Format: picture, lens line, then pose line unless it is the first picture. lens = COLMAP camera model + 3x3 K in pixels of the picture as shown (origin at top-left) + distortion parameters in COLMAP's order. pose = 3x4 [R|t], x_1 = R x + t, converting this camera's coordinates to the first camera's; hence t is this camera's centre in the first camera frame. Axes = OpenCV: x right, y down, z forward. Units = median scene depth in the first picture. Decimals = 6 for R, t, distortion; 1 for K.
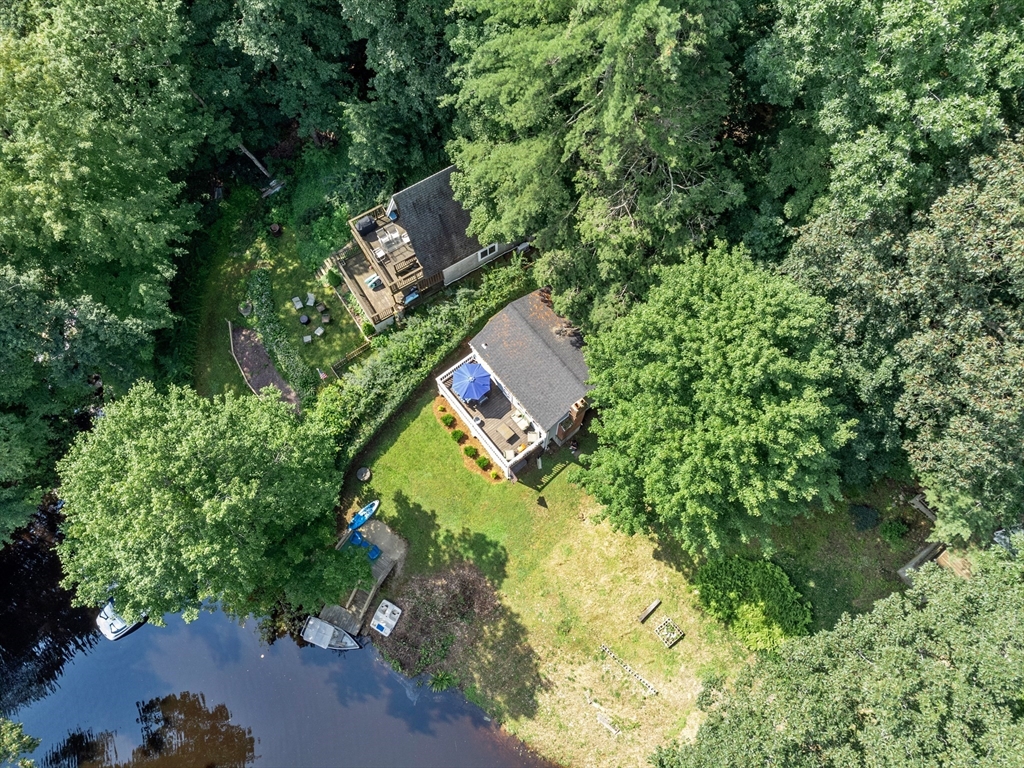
lens RADIAL K [[760.0, 0, 512.0], [0, 760.0, 384.0], [0, 0, 1]] dist [-0.000186, 0.009122]
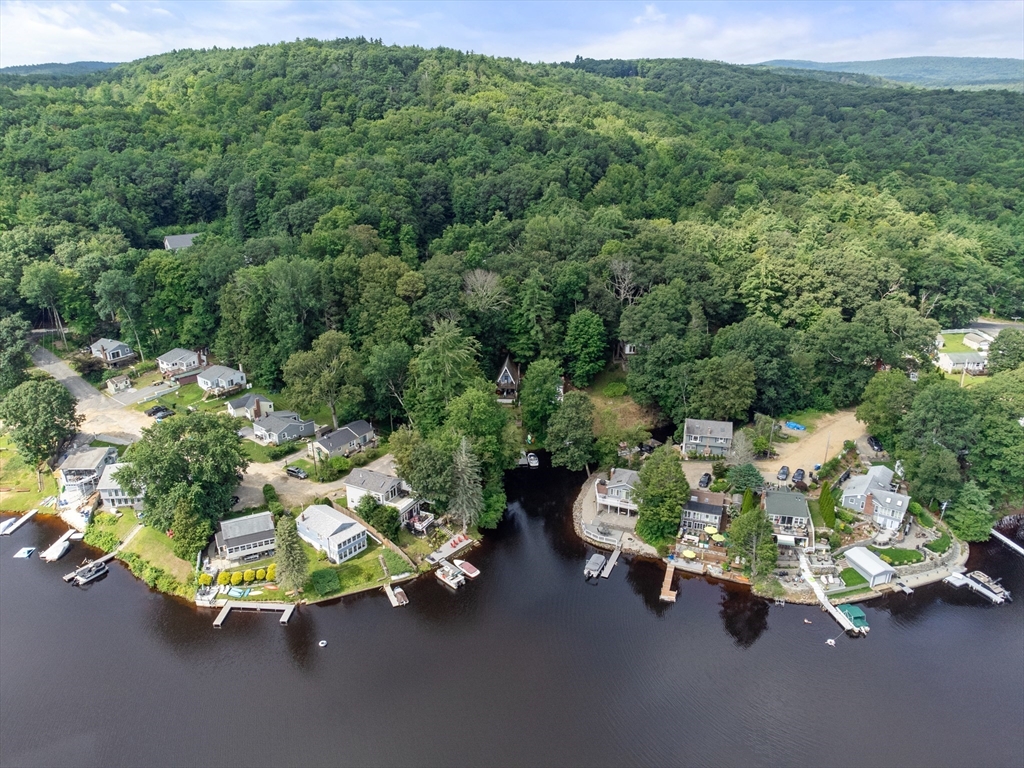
lens RADIAL K [[760.0, 0, 512.0], [0, 760.0, 384.0], [0, 0, 1]] dist [-0.000186, 0.009122]
pose [[0.588401, -0.316130, 0.744208, -3.281040], [0.752761, 0.550185, -0.361452, 1.374614], [-0.295187, 0.772890, 0.561700, -1.379783]]
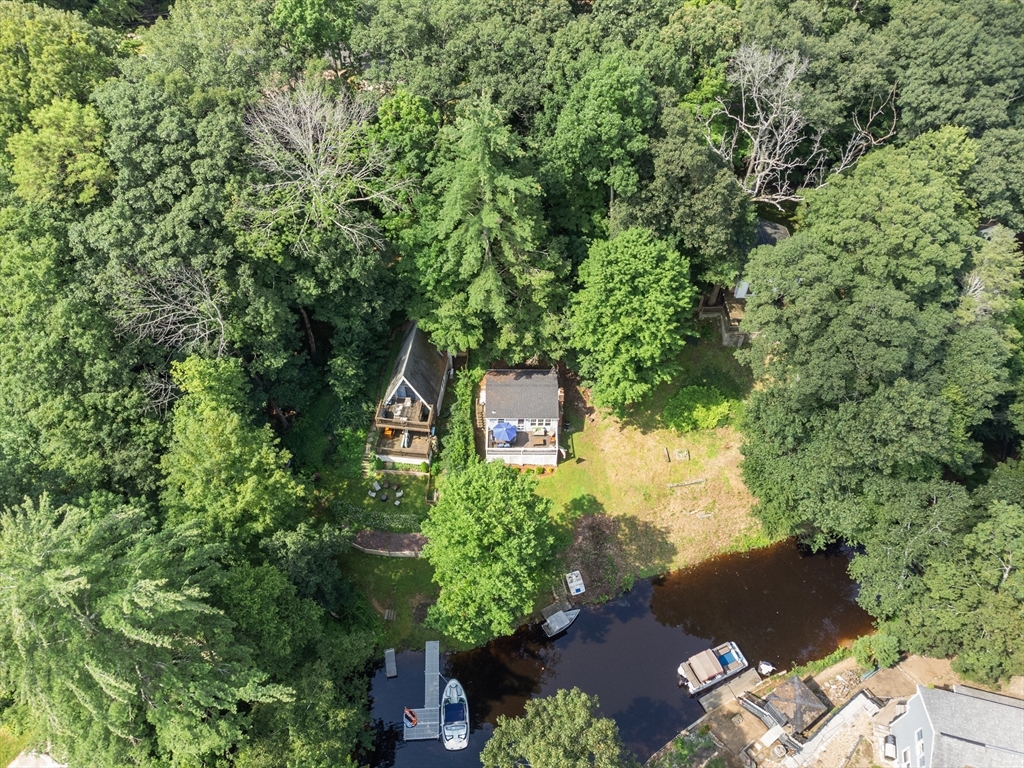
lens RADIAL K [[760.0, 0, 512.0], [0, 760.0, 384.0], [0, 0, 1]] dist [-0.000186, 0.009122]
pose [[0.623756, -0.604322, 0.495705, -0.764520], [0.728185, 0.679762, -0.087581, 0.078194], [-0.284035, 0.415594, 0.864064, -0.445711]]
